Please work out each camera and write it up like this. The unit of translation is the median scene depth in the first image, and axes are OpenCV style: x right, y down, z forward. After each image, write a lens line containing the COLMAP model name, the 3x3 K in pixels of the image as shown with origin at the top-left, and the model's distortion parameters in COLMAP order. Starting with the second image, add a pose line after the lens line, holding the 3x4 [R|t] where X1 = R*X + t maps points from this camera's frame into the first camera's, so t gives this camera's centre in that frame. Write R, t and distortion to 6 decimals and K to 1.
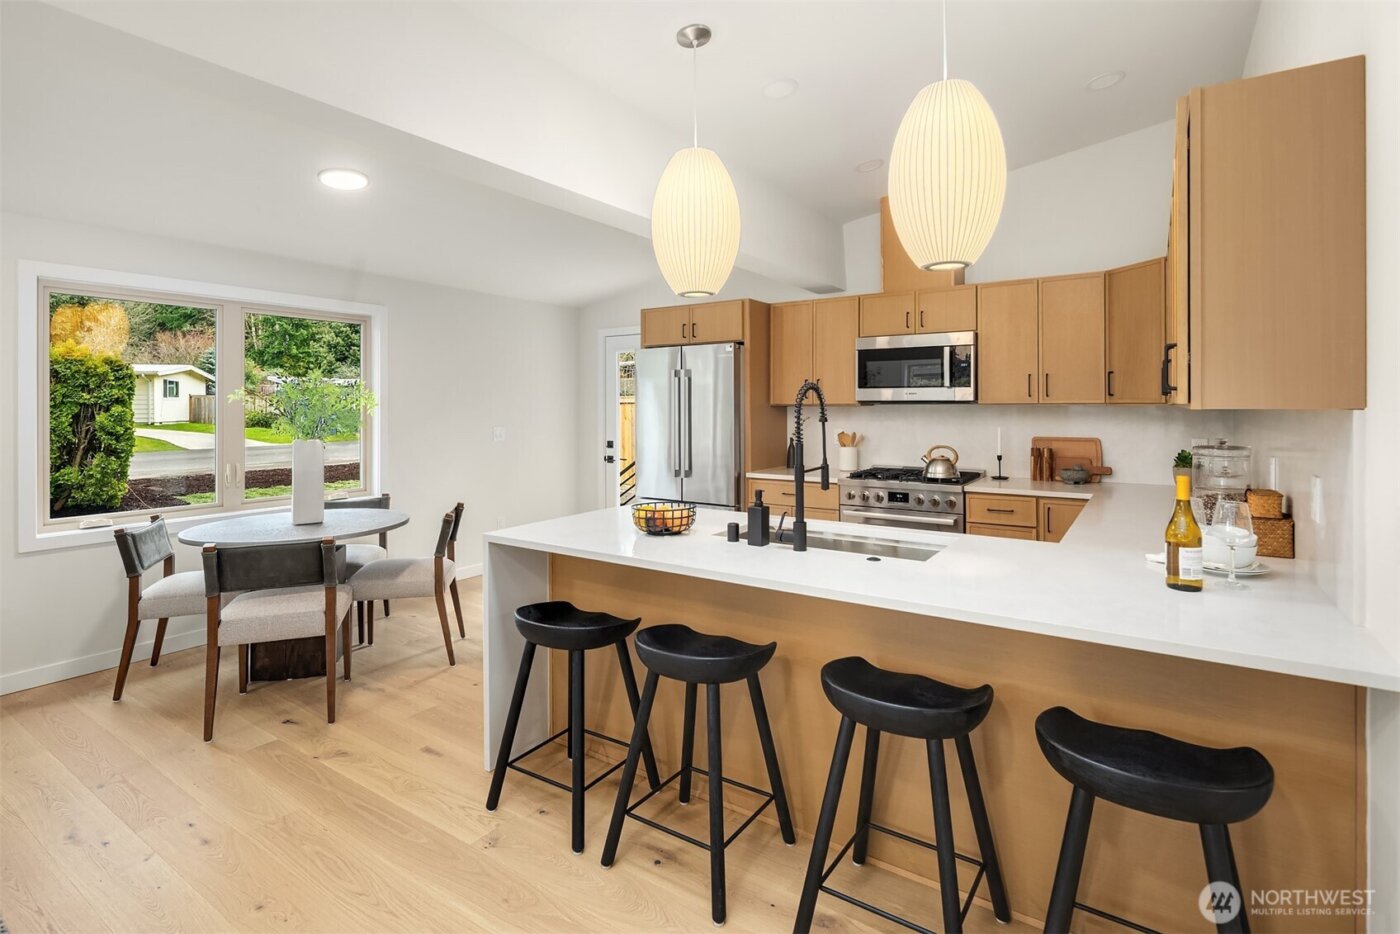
lens RADIAL K [[683.1, 0, 690.4], [0, 683.1, 407.5], [0, 0, 1]] dist [0.007882, -0.004309]
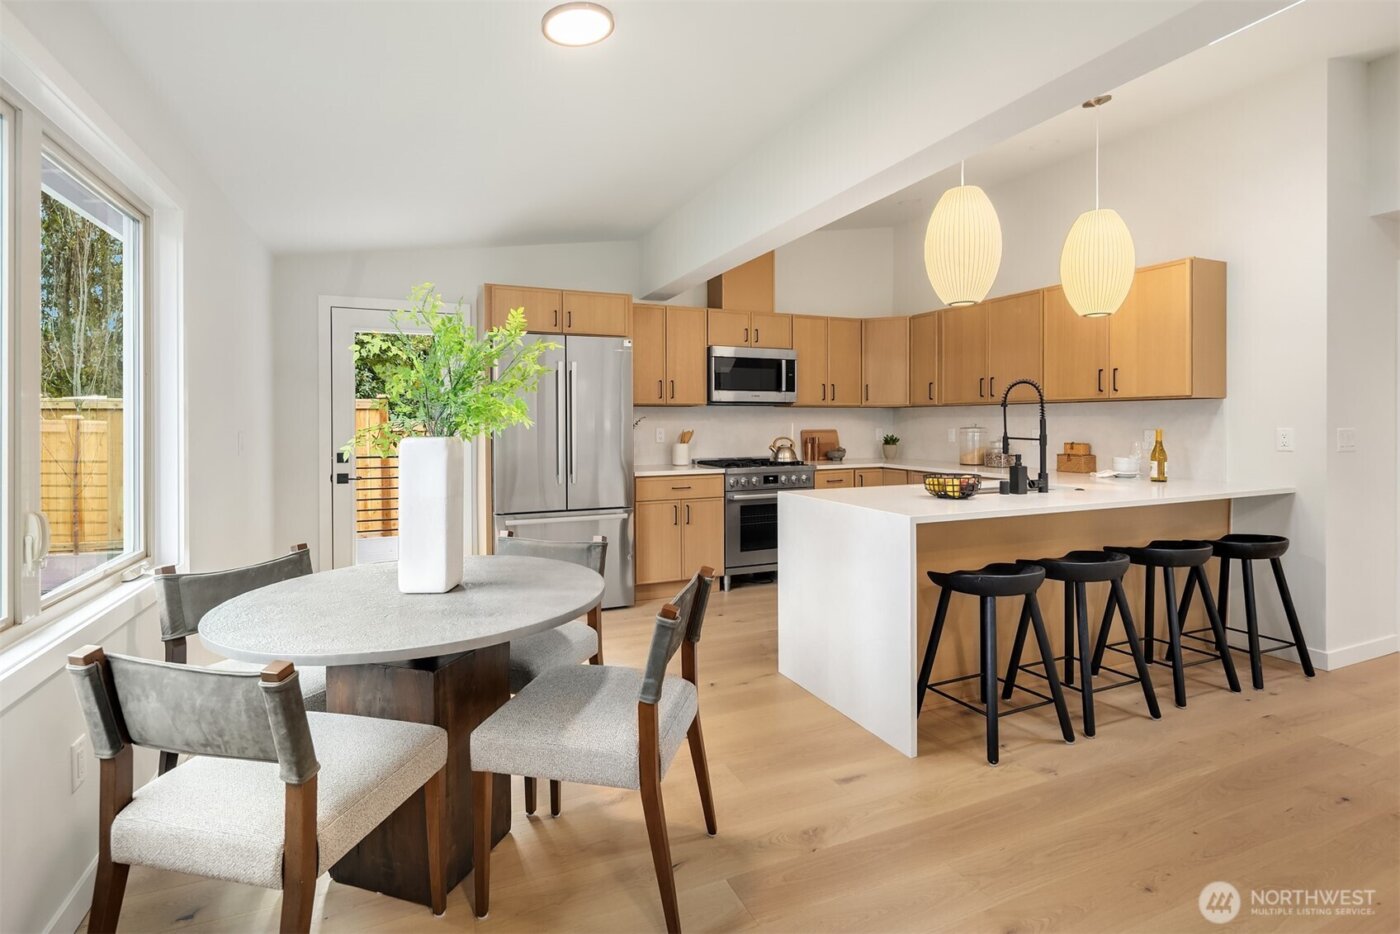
lens RADIAL K [[683.1, 0, 693.3], [0, 683.1, 424.7], [0, 0, 1]] dist [0.007882, -0.004309]
pose [[0.528636, -0.001732, 0.848847, -0.811604], [0.005499, 0.999984, -0.001384, 0.033901], [-0.848831, 0.005400, 0.528637, 0.468586]]
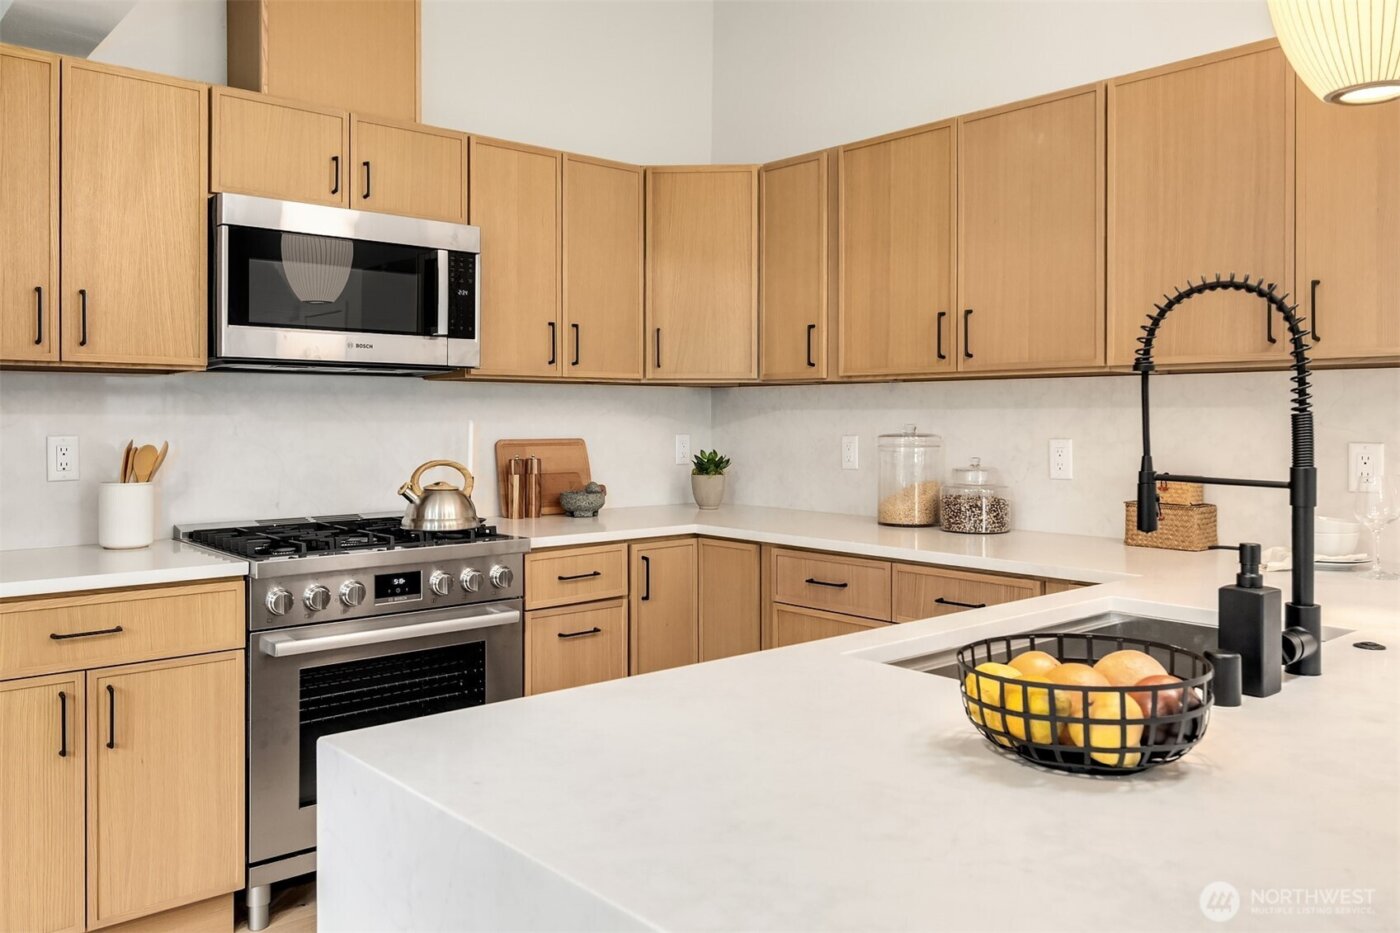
lens RADIAL K [[1091.7, 0, 697.8], [0, 1091.7, 415.3], [0, 0, 1]] dist [0.008742, 0.012452]
pose [[0.244498, 0.005980, 0.969631, -0.313087], [0.003715, 0.999968, -0.007104, 0.030947], [-0.969643, 0.005339, 0.244468, 0.650713]]
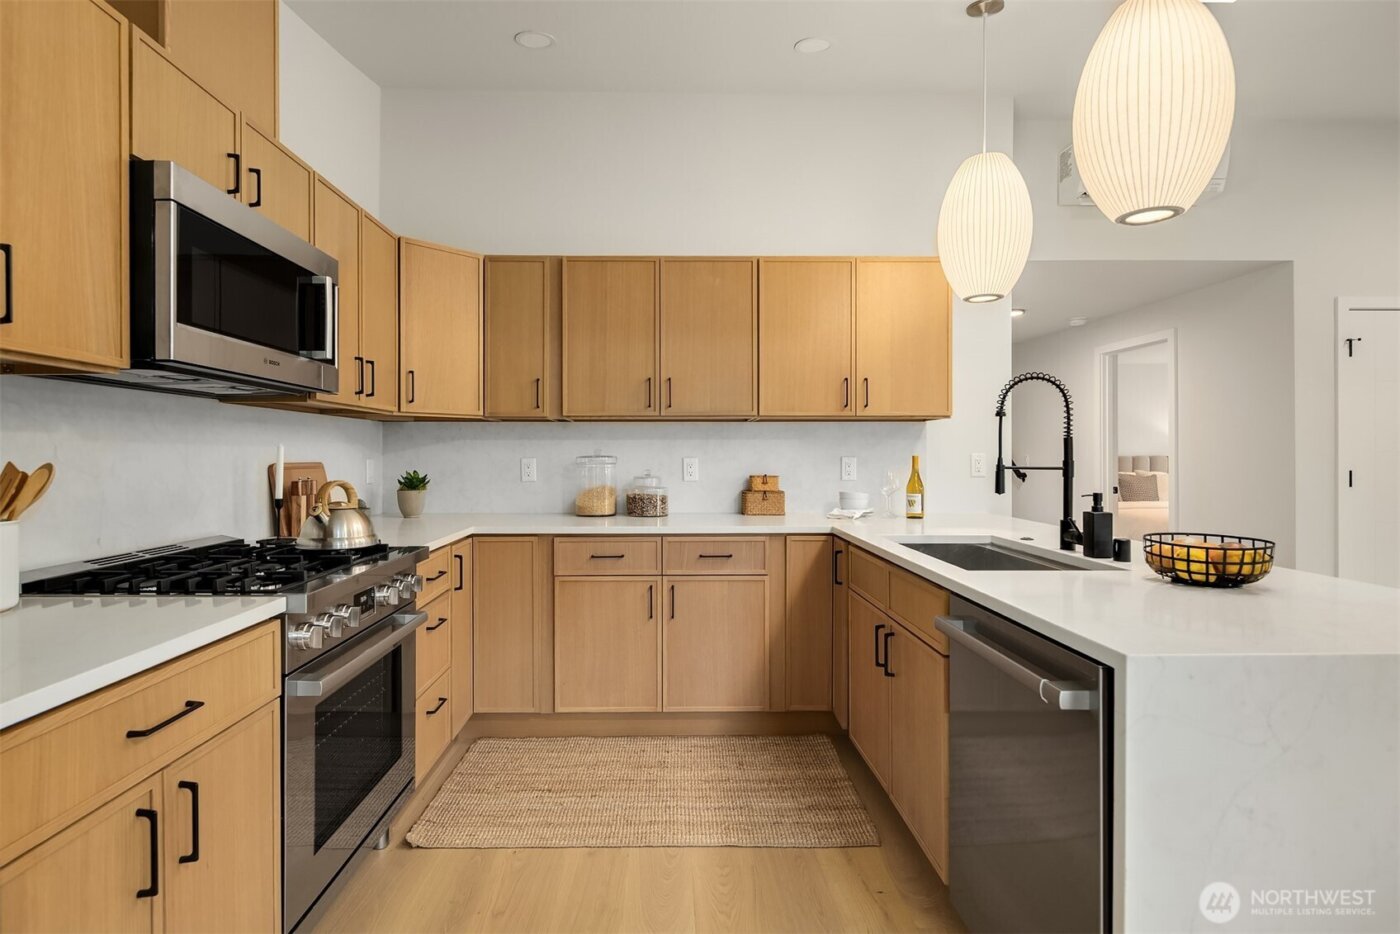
lens RADIAL K [[683.1, 0, 681.0], [0, 683.1, 459.6], [0, 0, 1]] dist [0.007882, -0.004309]
pose [[-0.579376, -0.001332, 0.815059, -0.166824], [0.008490, 0.999935, 0.007669, 0.039065], [-0.815016, 0.011363, -0.579327, 1.086644]]
